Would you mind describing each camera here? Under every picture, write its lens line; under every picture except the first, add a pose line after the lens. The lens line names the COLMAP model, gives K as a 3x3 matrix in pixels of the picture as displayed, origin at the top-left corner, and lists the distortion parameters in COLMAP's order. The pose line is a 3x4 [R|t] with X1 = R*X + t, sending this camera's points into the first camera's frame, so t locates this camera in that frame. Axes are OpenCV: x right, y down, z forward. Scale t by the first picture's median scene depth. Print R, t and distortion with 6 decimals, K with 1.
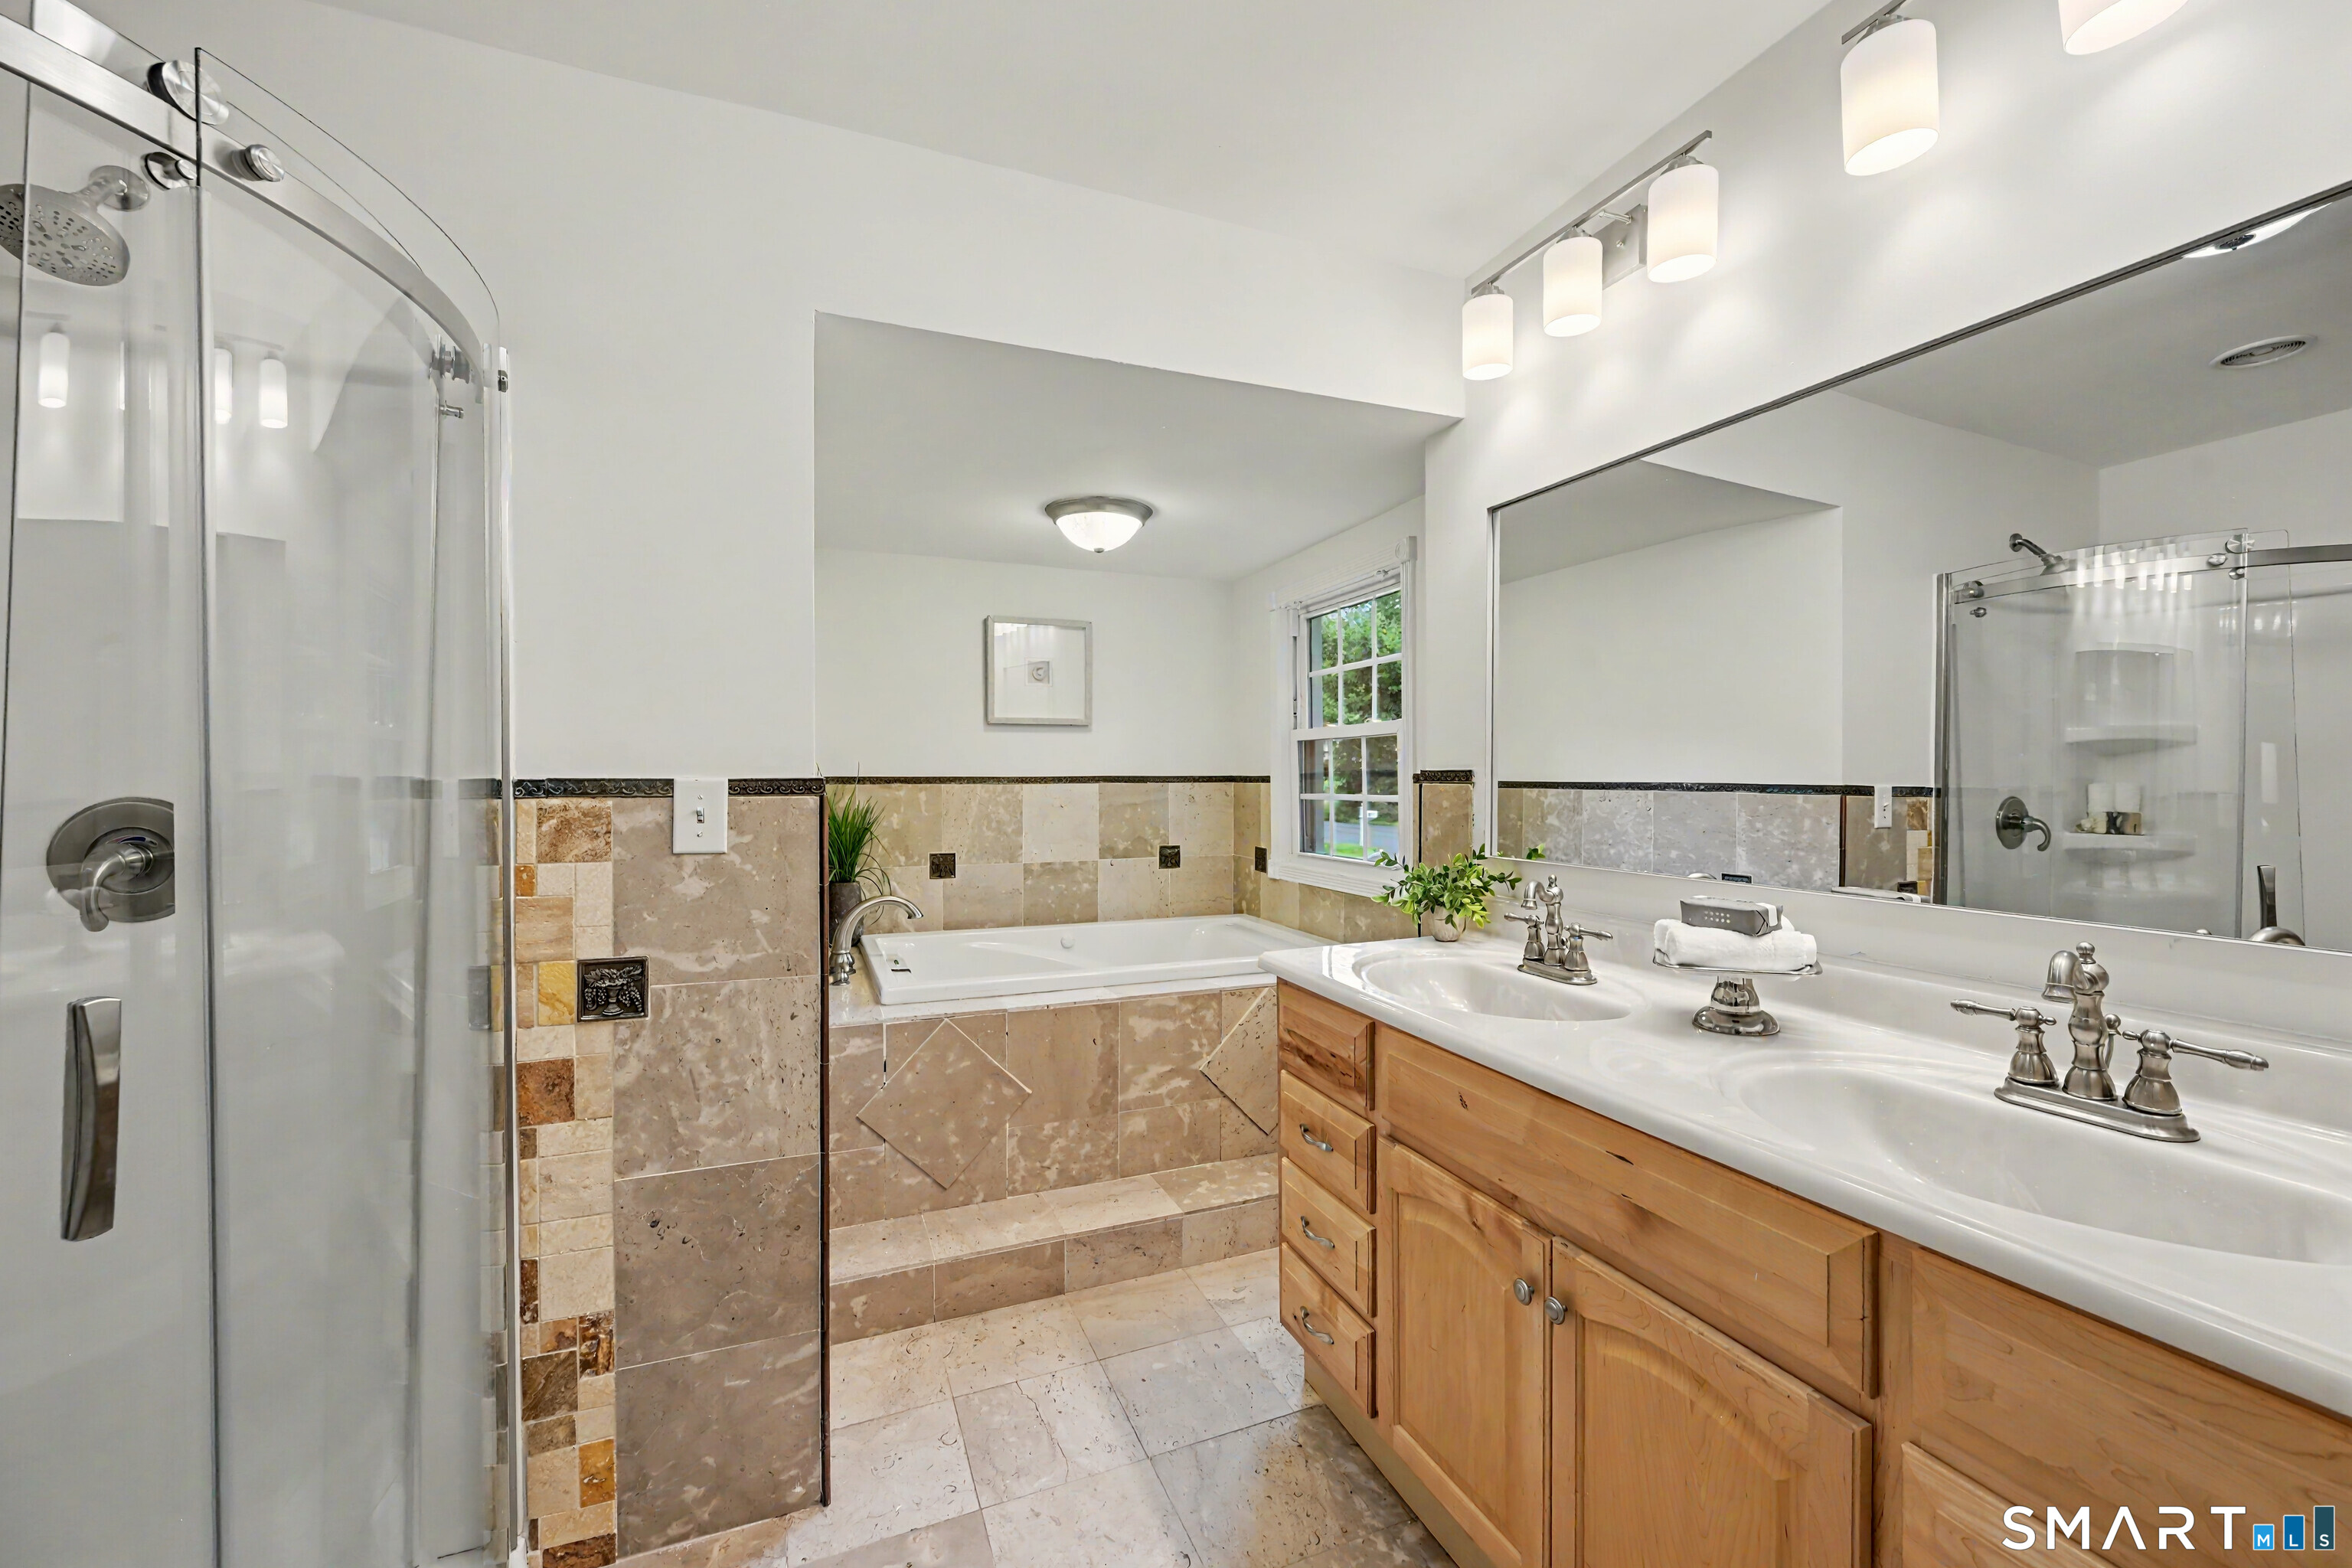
lens RADIAL K [[931.8, 0, 1172.8], [0, 931.8, 781.1], [0, 0, 1]] dist [0.000649, 0.000623]
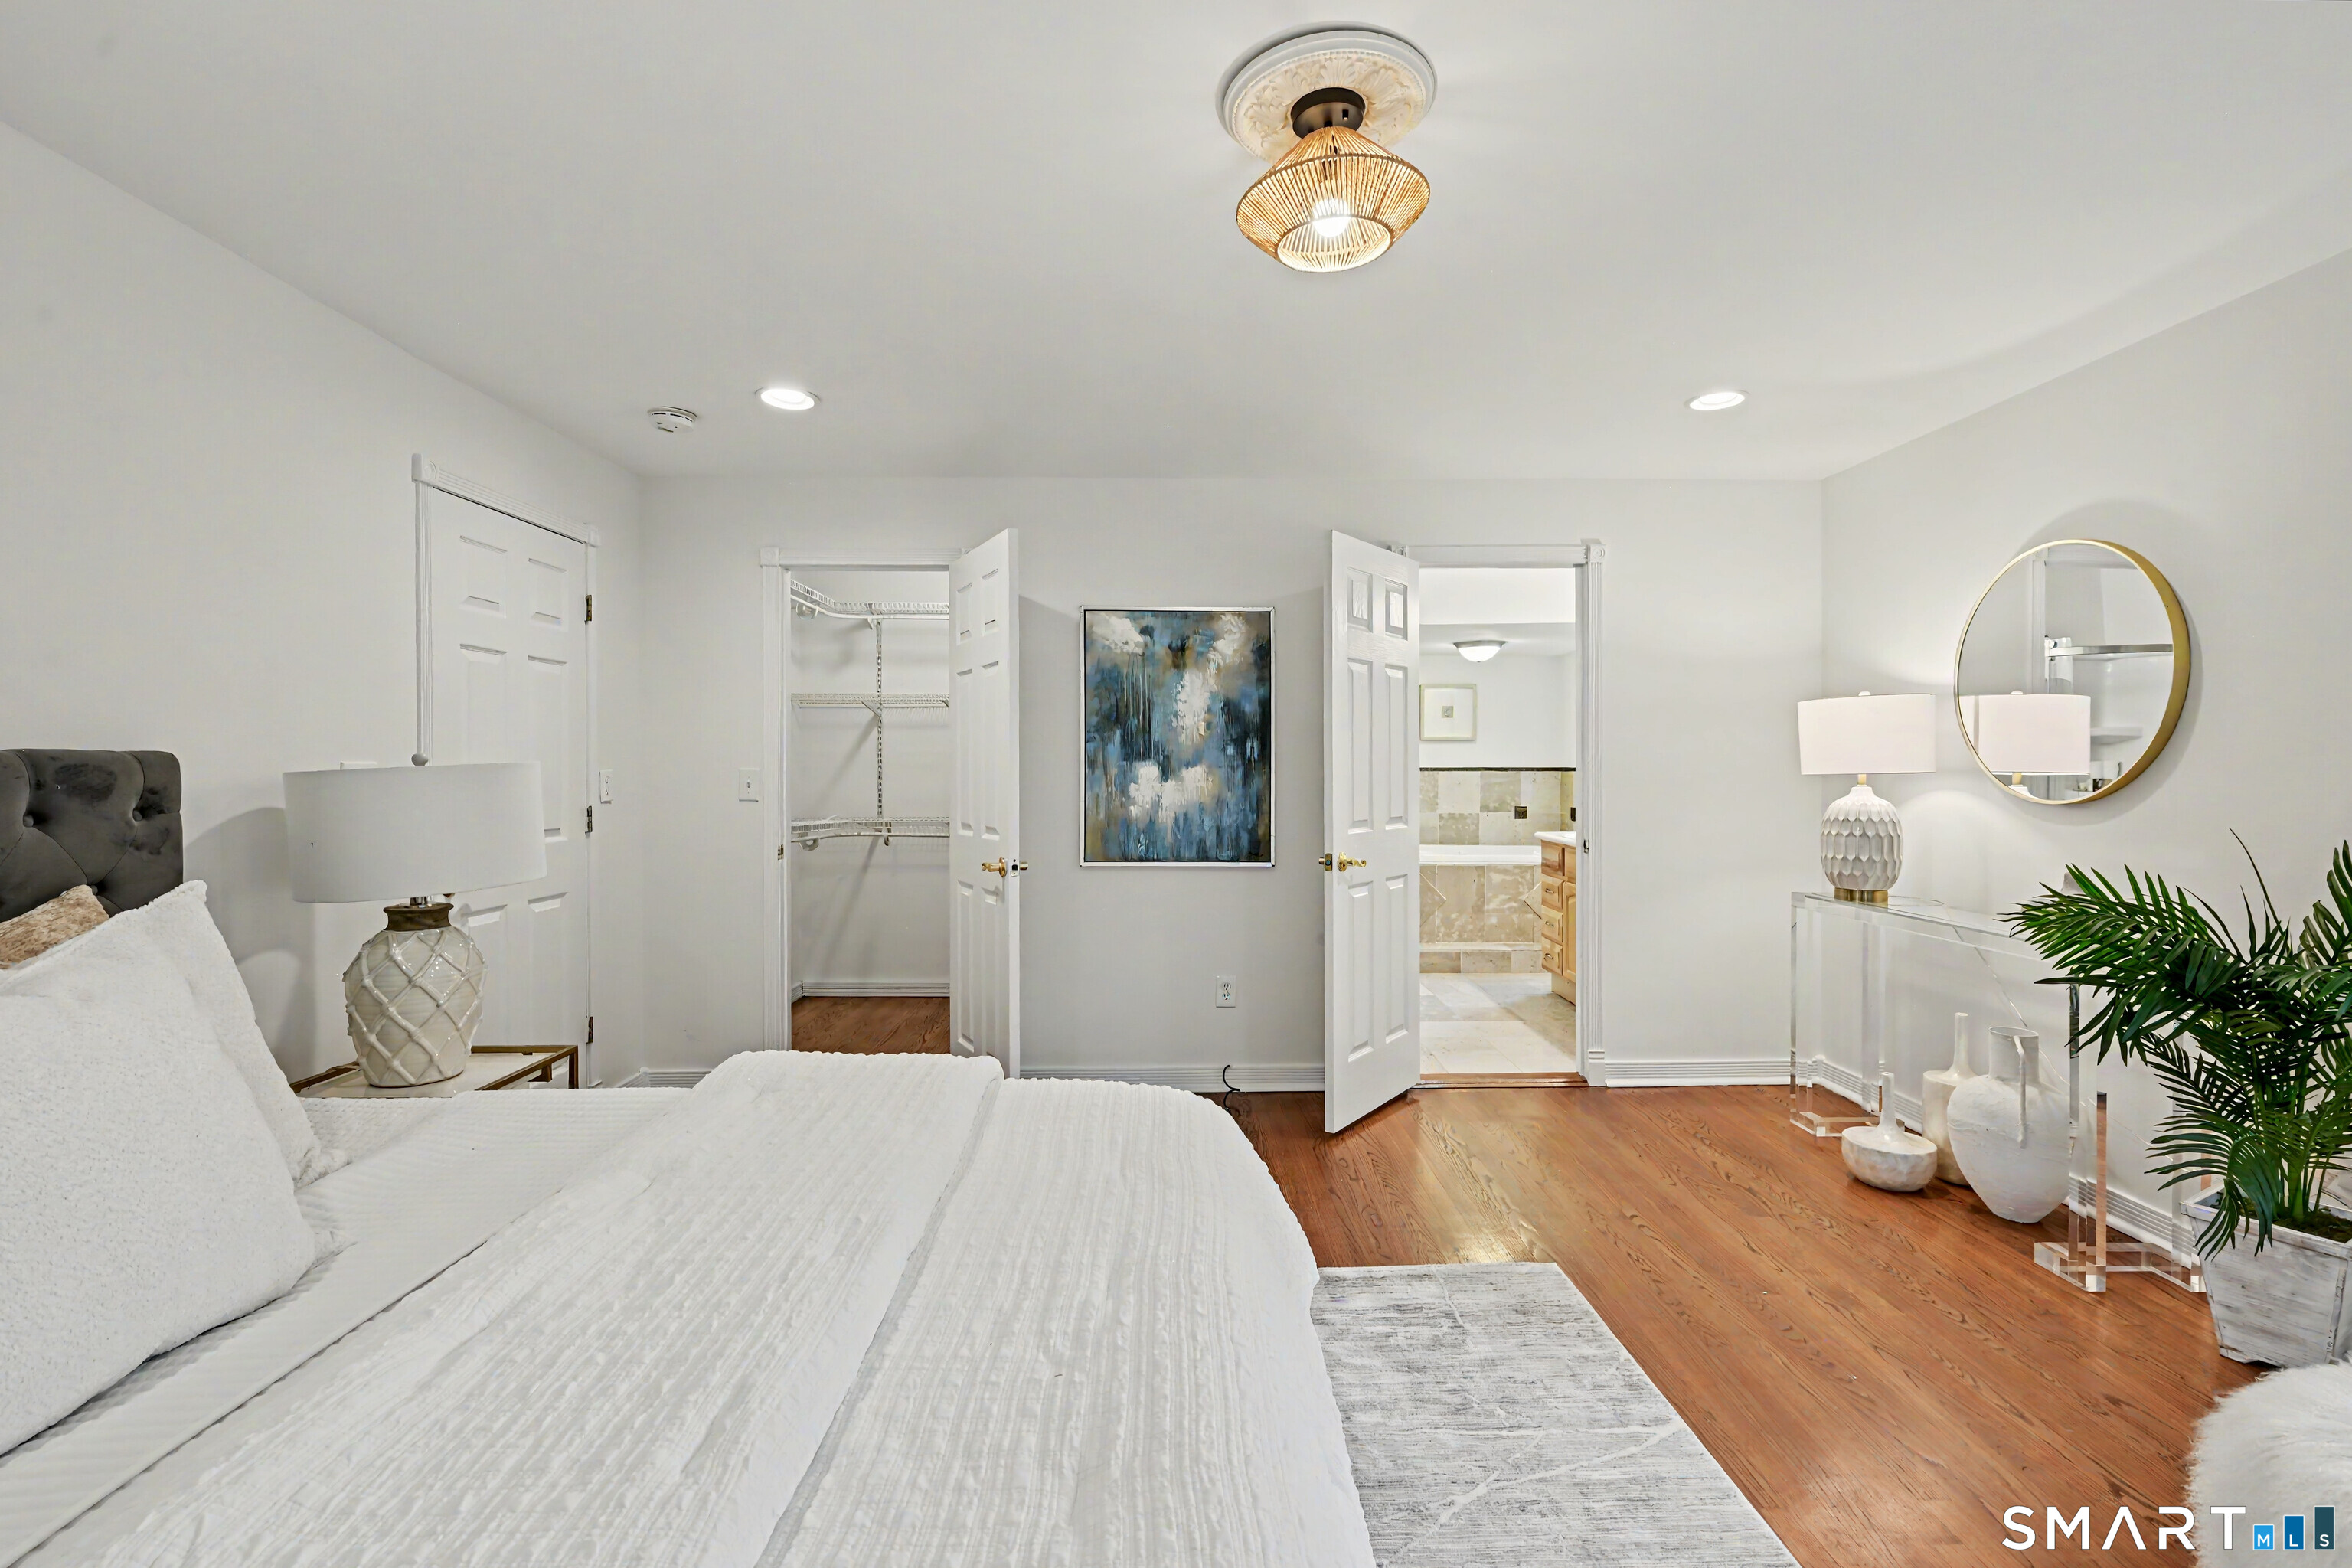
lens RADIAL K [[1032.1, 0, 1173.4], [0, 1032.1, 773.6], [0, 0, 1]] dist [-0.002807, 0.001097]
pose [[0.927019, 0.006119, -0.374963, 0.131698], [-0.004318, 0.999975, 0.005643, -0.002844], [0.374988, -0.003613, 0.927022, -1.194378]]
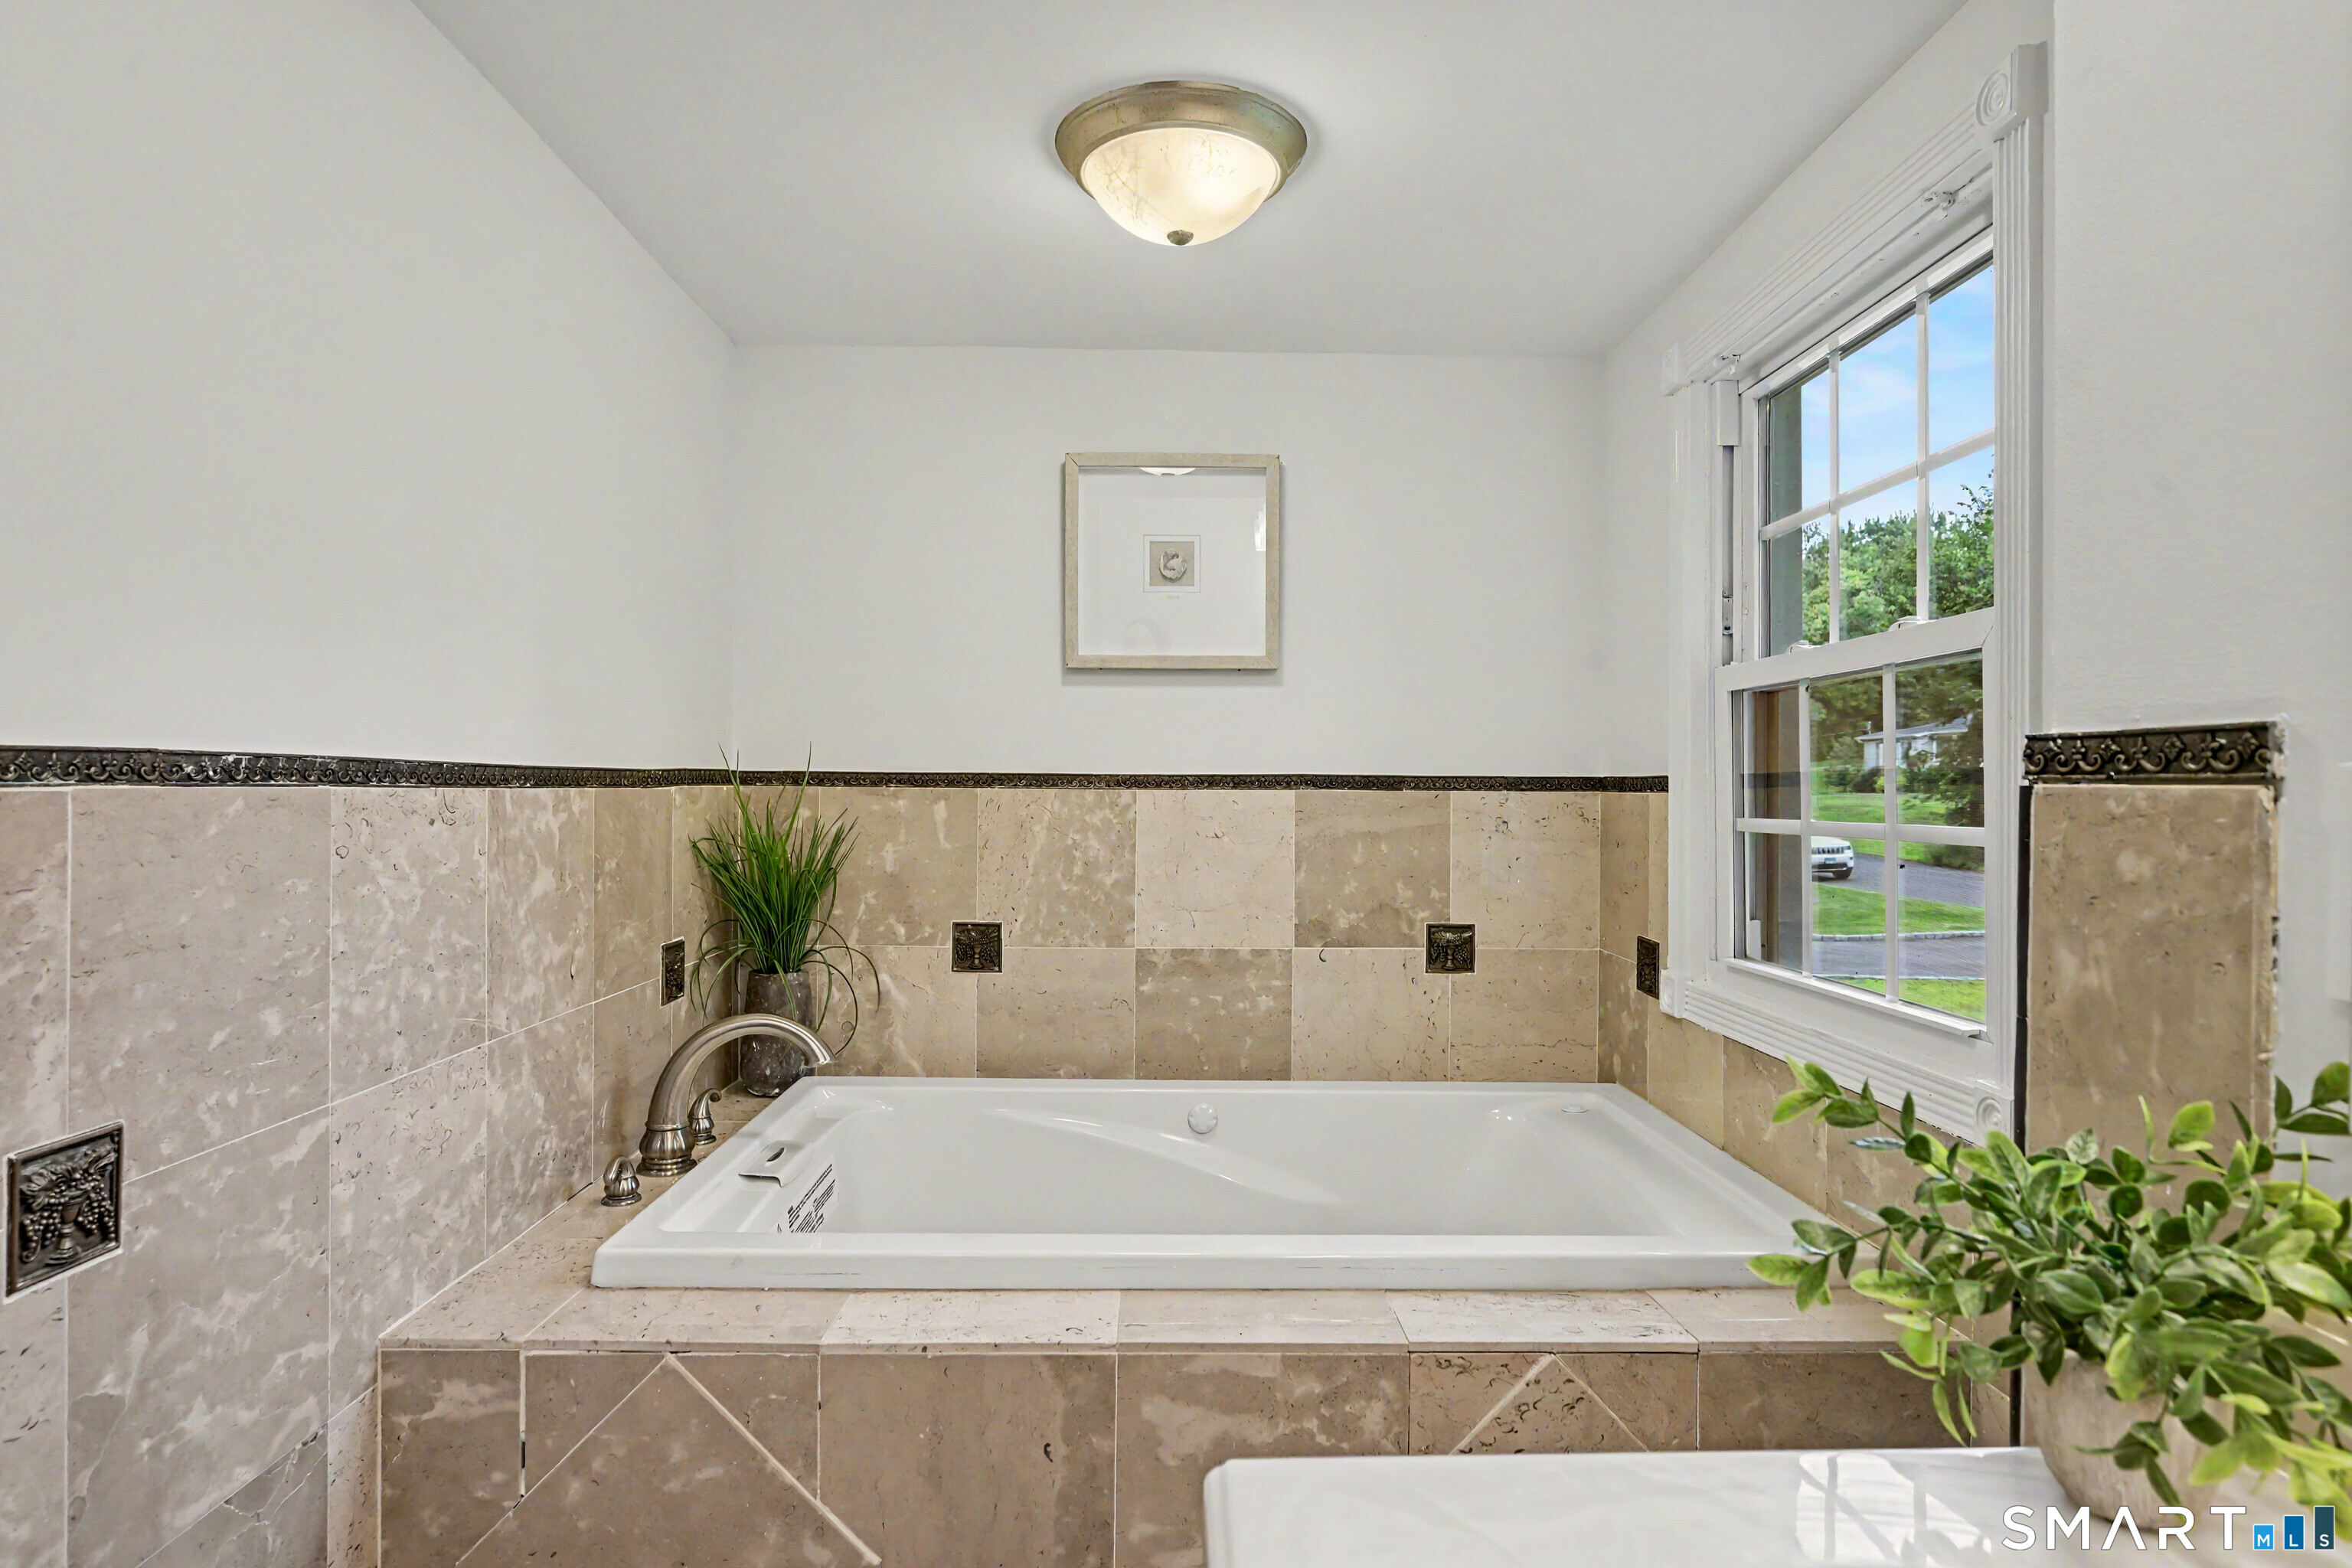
lens RADIAL K [[1316.5, 0, 1184.4], [0, 1316.5, 792.1], [0, 0, 1]] dist [-0.005239, -0.001975]
pose [[0.937223, 0.009893, -0.348590, 0.109476], [-0.011184, 0.999936, -0.001689, 0.005635], [0.348551, 0.005482, 0.937274, 0.360870]]
